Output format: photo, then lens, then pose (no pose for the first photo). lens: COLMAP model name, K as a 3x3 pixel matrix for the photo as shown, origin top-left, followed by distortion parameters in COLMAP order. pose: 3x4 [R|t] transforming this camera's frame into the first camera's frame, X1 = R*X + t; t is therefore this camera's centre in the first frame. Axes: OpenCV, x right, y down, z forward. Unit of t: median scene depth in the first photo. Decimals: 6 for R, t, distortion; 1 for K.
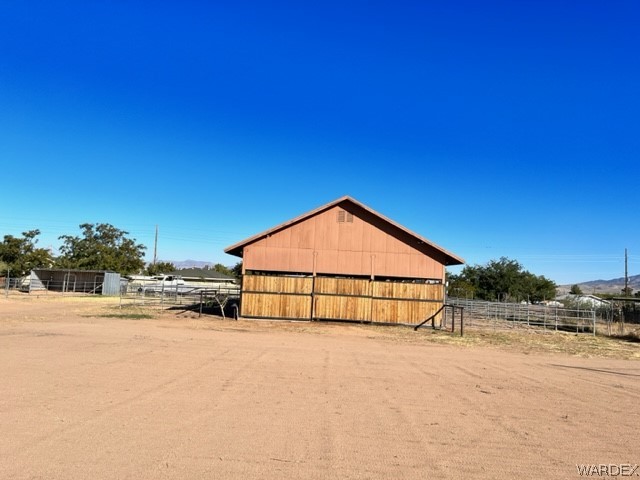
lens RADIAL K [[482.8, 0, 319.9], [0, 482.8, 240.6], [0, 0, 1]] dist [0.060912, -0.068440]
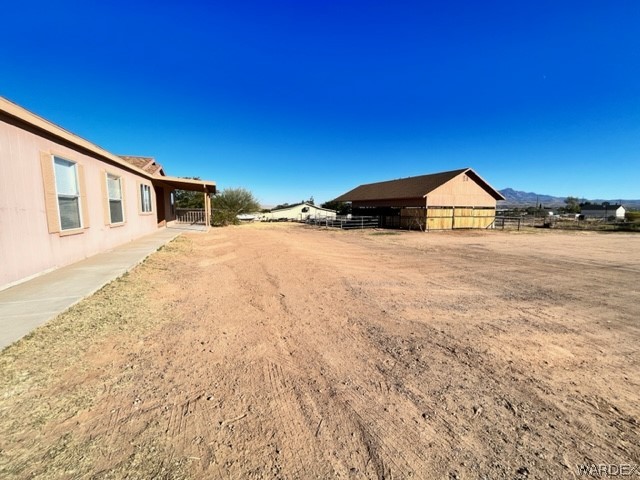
lens RADIAL K [[258.6, 0, 319.8], [0, 258.6, 240.6], [0, 0, 1]] dist [-0.002566, -0.000449]
pose [[0.914987, -0.091136, 0.393056, -0.979239], [0.013371, 0.980471, 0.196210, -0.014013], [-0.403262, -0.174274, 0.898337, 0.221733]]
